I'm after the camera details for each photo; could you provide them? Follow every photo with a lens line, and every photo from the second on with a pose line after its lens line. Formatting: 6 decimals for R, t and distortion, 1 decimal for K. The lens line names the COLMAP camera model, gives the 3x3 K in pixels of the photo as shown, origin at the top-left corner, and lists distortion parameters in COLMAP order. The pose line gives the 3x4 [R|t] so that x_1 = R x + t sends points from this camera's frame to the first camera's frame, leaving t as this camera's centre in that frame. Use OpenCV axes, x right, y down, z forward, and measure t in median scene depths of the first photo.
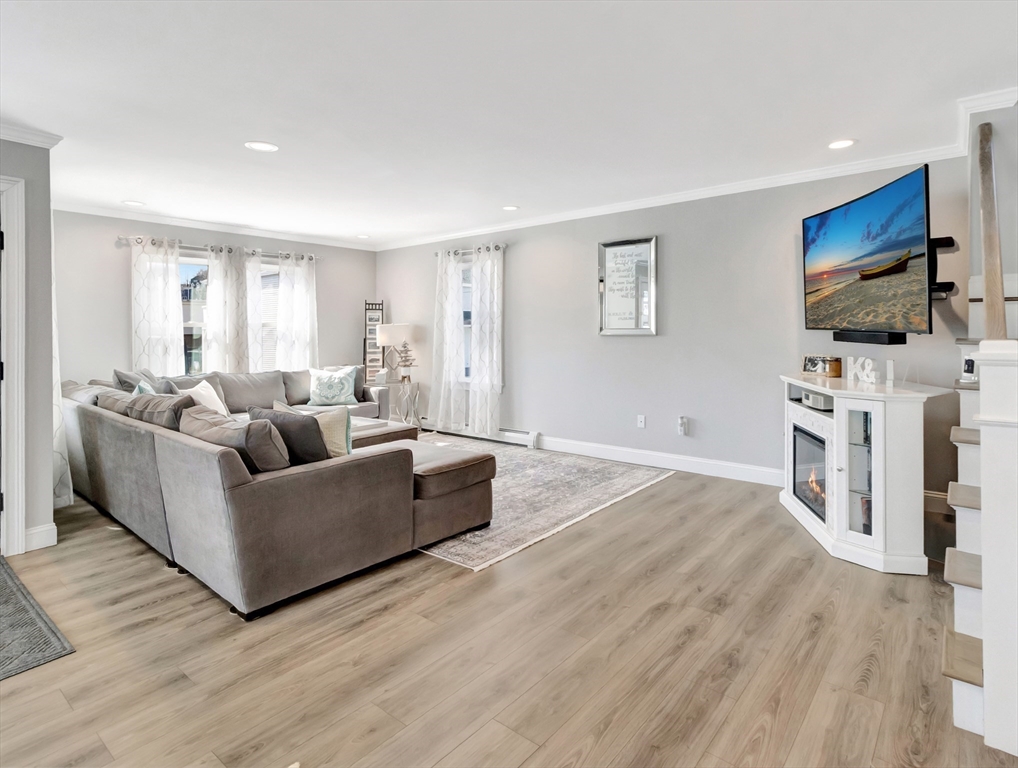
lens RADIAL K [[567.1, 0, 514.4], [0, 567.1, 327.2], [0, 0, 1]] dist [0.010069, 0.000120]
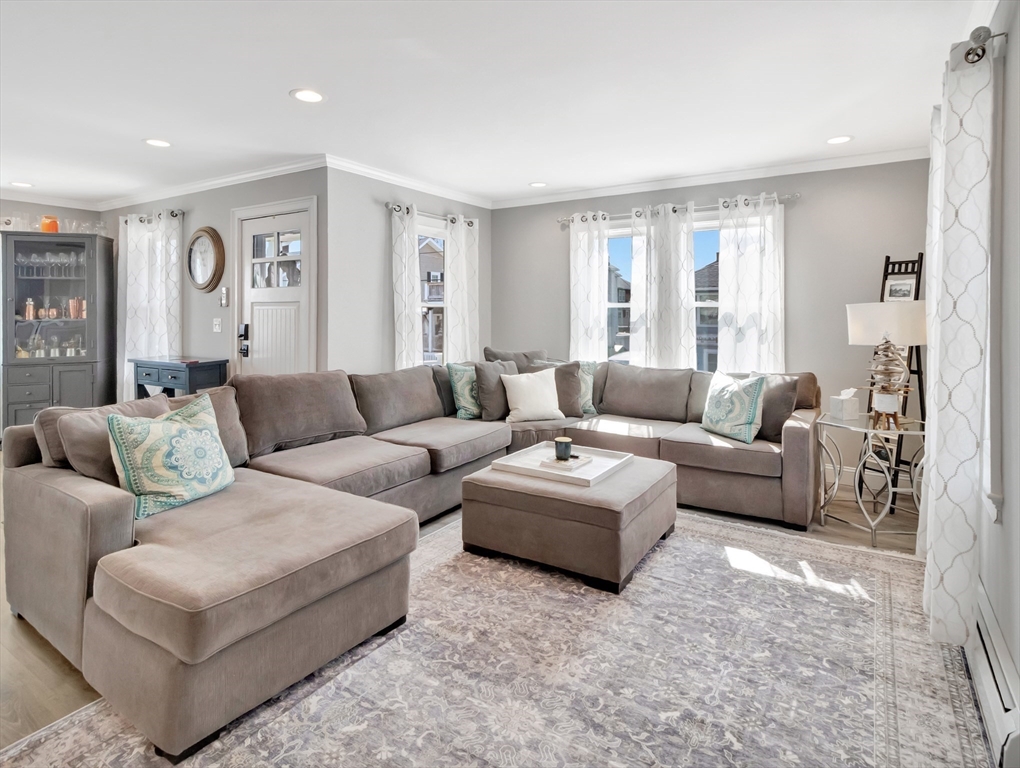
lens RADIAL K [[549.1, 0, 509.3], [0, 549.1, 305.9], [0, 0, 1]] dist [0.017052, 0.000956]
pose [[0.127097, -0.002462, -0.991887, 0.258806], [0.002162, 0.999995, -0.002206, -0.001585], [0.991888, -0.001864, 0.127102, 0.742117]]
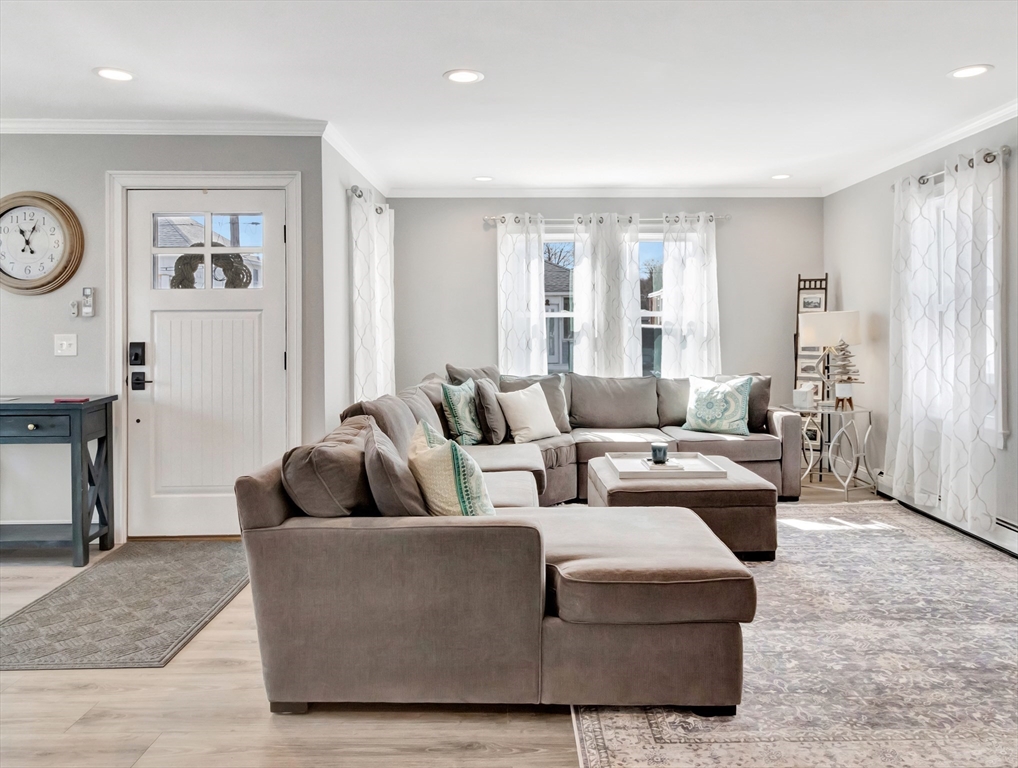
lens RADIAL K [[726.8, 0, 486.7], [0, 726.8, 305.9], [0, 0, 1]] dist [-0.018066, 0.006224]
pose [[0.627377, -0.015021, -0.778571, 0.195845], [0.003764, 0.999861, -0.016257, -0.000177], [0.778707, 0.007268, 0.627346, 0.265063]]
